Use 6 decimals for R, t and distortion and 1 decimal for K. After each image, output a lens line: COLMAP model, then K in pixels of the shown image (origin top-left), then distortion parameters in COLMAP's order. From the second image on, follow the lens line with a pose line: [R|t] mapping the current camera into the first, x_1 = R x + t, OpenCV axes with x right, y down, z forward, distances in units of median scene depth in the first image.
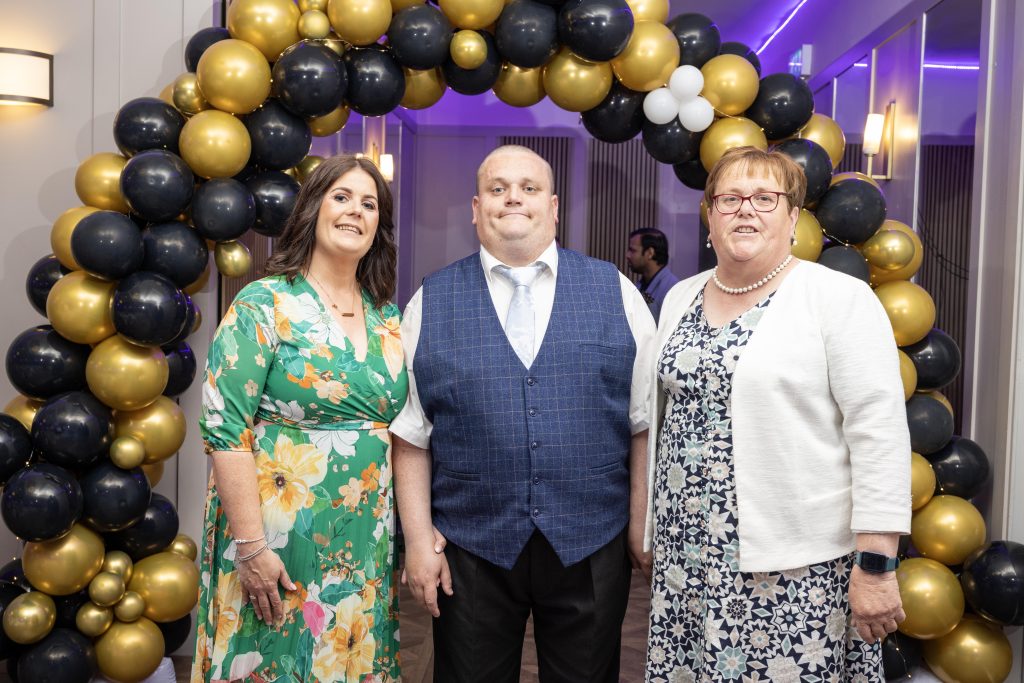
lens RADIAL K [[1053.7, 0, 506.5], [0, 1053.7, 304.7], [0, 0, 1]] dist [-0.004713, 0.000000]
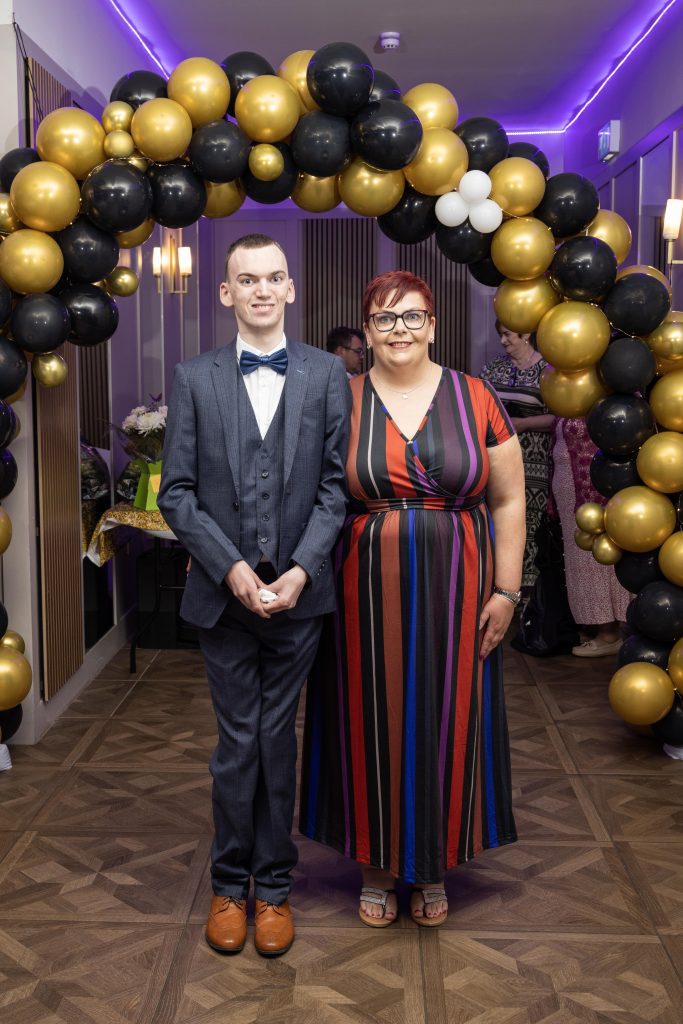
lens RADIAL K [[1188.0, 0, 321.6], [0, 1188.0, 445.0], [0, 0, 1]] dist [-0.011502, 0.000000]
pose [[0.999523, -0.030711, 0.003173, 0.006842], [0.030540, 0.998546, 0.044417, -0.011999], [-0.004532, -0.044299, 0.999008, -0.194934]]
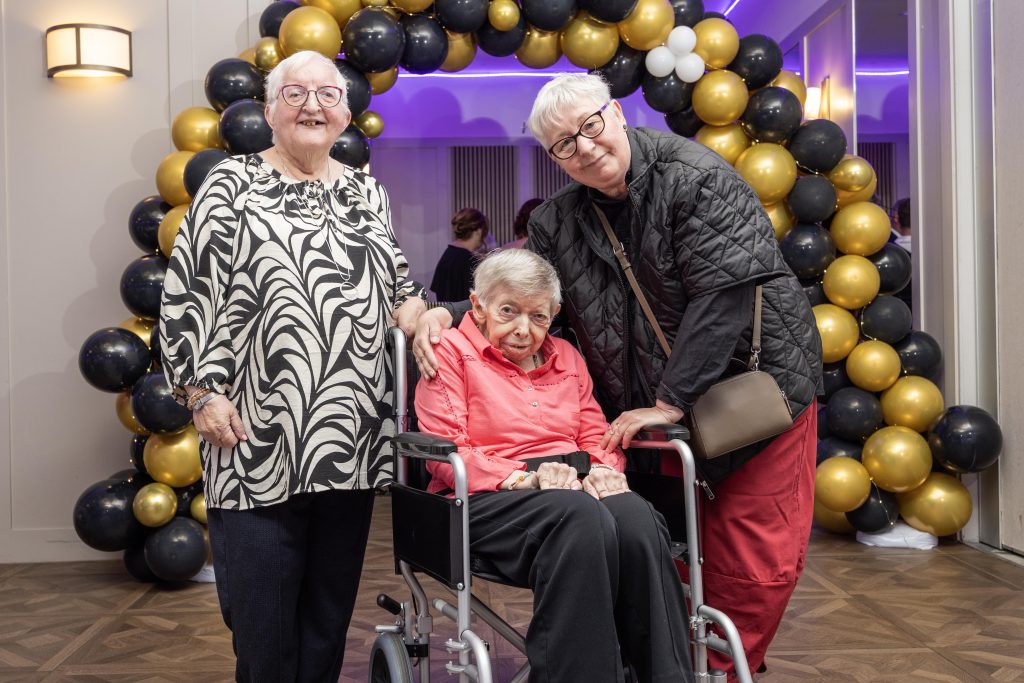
lens RADIAL K [[1053.7, 0, 501.5], [0, 1053.7, 308.3], [0, 0, 1]] dist [-0.004713, 0.000000]
pose [[0.994752, -0.043329, 0.092692, -0.163323], [0.047389, 0.997991, -0.042054, 0.139228], [-0.090684, 0.046226, 0.994806, -0.168842]]
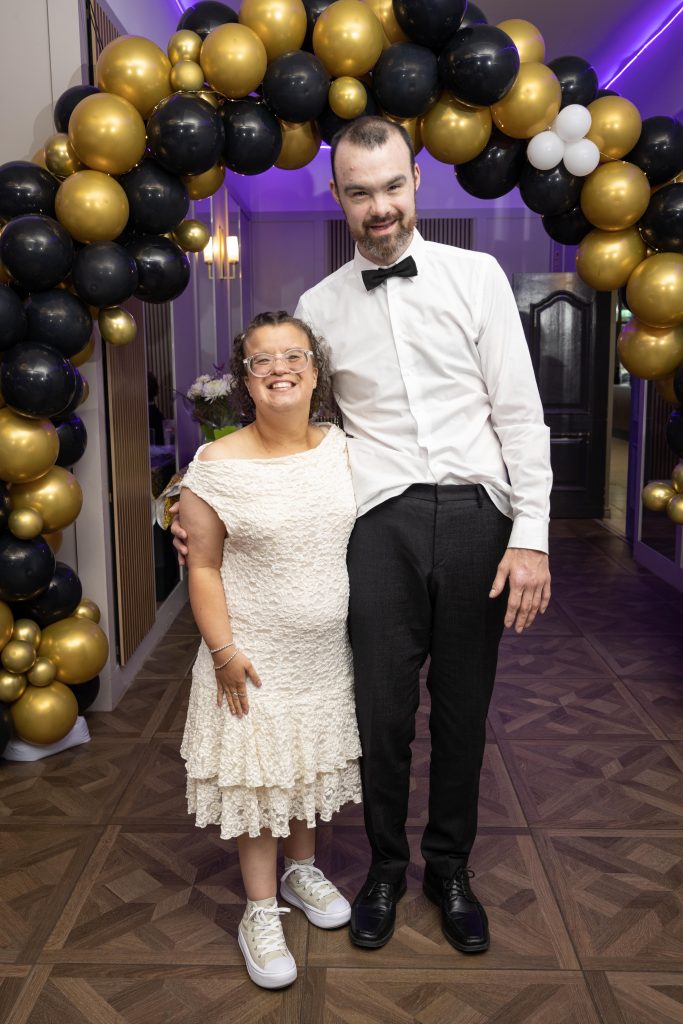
lens RADIAL K [[888.0, 0, 323.8], [0, 888.0, 489.7], [0, 0, 1]] dist [-0.037922, 0.002611]
pose [[0.999024, -0.043099, 0.009648, -0.081300], [0.041610, 0.991715, 0.121532, 0.014509], [-0.014806, -0.121012, 0.992541, 0.156952]]
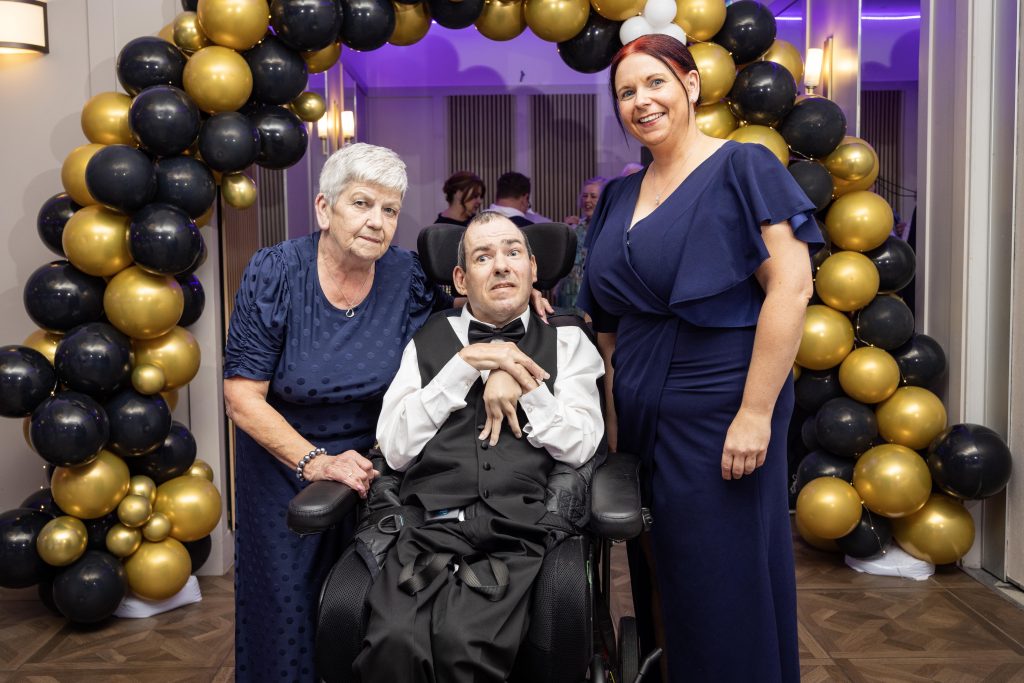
lens RADIAL K [[989.5, 0, 490.1], [0, 989.5, 295.5], [0, 0, 1]] dist [-0.008553, 0.009070]
pose [[0.997462, -0.043743, 0.056173, -0.071050], [0.042354, 0.998772, 0.025692, 0.044960], [-0.057228, -0.023248, 0.998090, 0.008044]]
